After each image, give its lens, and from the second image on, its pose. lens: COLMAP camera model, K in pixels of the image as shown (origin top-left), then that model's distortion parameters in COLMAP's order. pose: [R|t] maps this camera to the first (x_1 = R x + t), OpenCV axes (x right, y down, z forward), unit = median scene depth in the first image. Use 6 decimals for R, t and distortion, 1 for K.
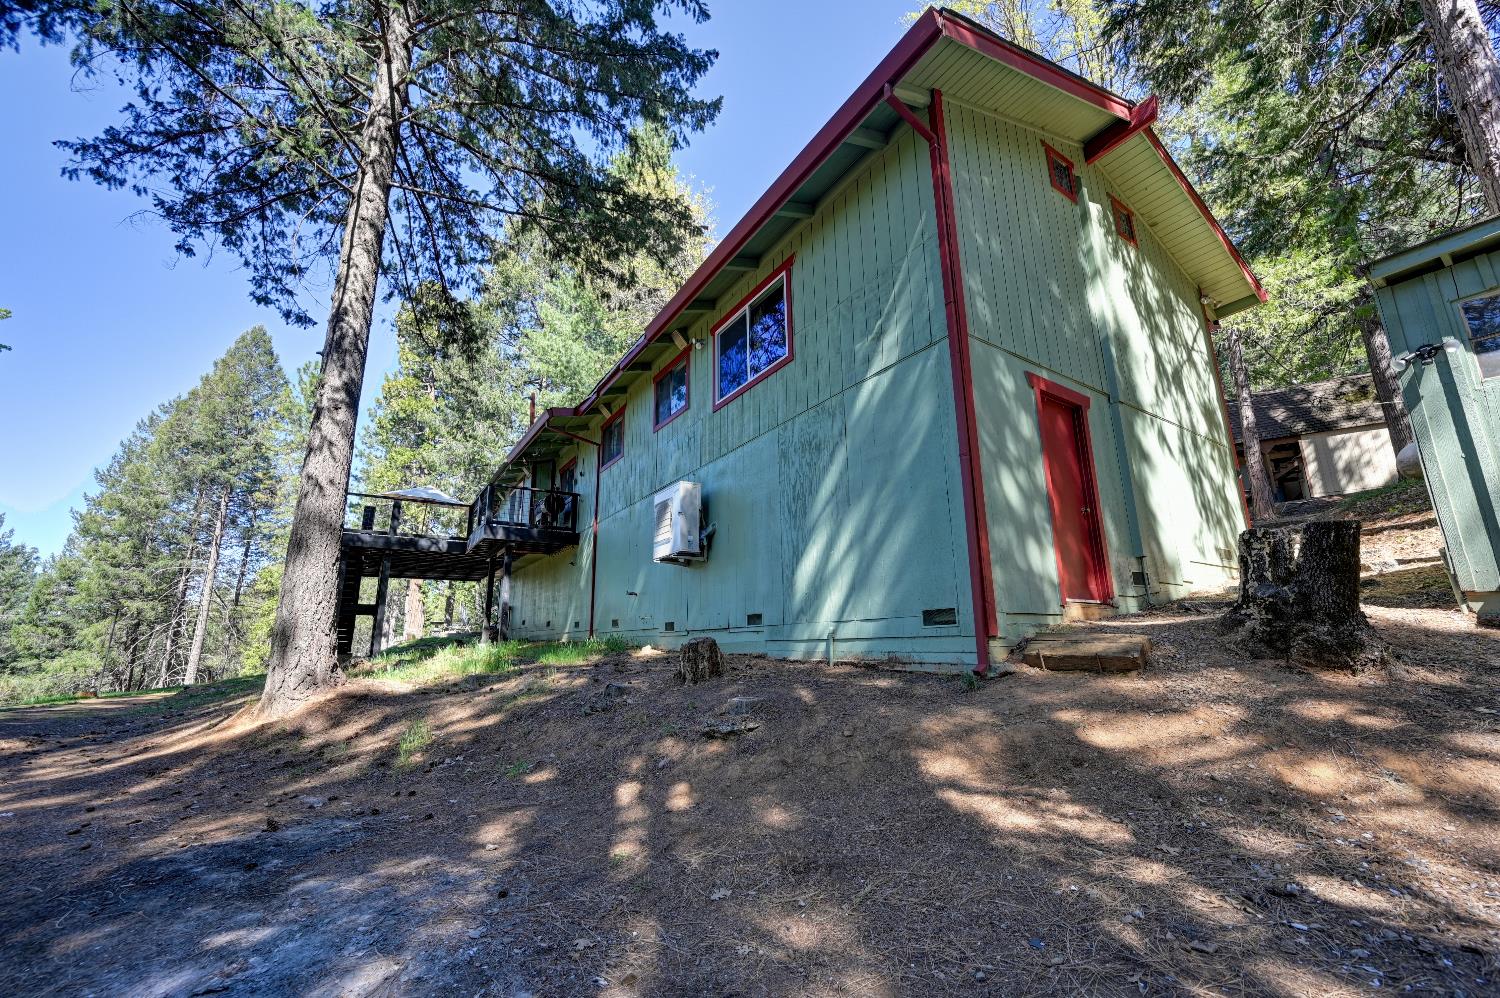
lens RADIAL K [[589.9, 0, 752.7], [0, 589.9, 506.1], [0, 0, 1]] dist [0.002062, 0.000243]
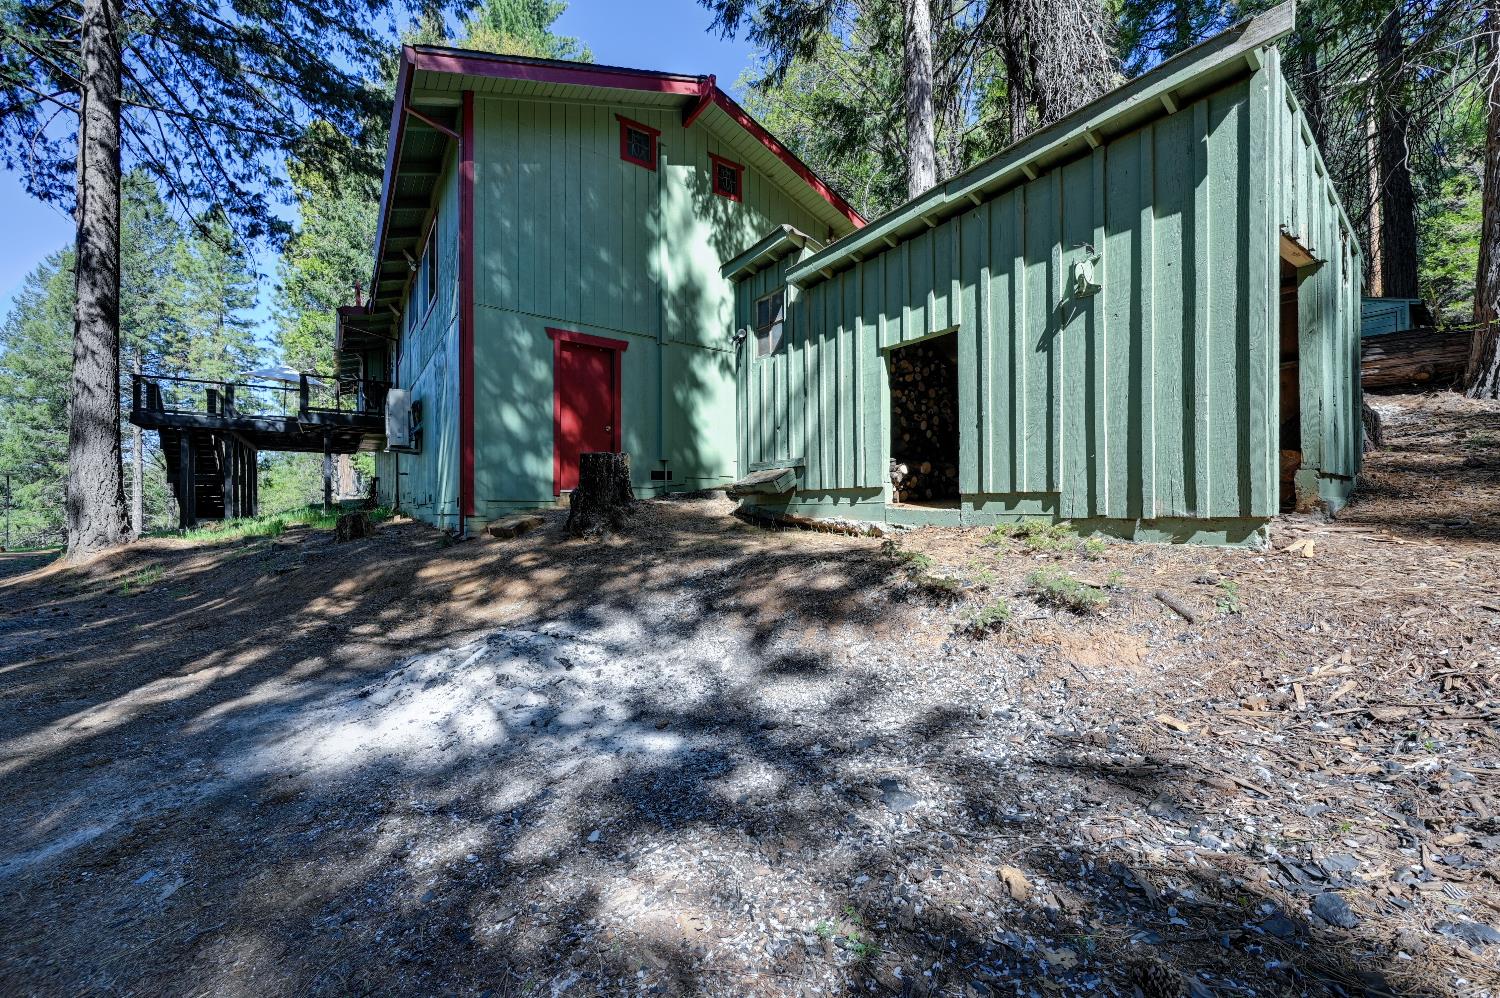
lens RADIAL K [[589.9, 0, 748.9], [0, 589.9, 505.8], [0, 0, 1]] dist [0.002062, 0.000243]
pose [[0.999298, 0.010952, 0.035834, 0.557694], [-0.018607, 0.975128, 0.220862, -0.085747], [-0.032524, -0.221373, 0.974647, -0.284907]]
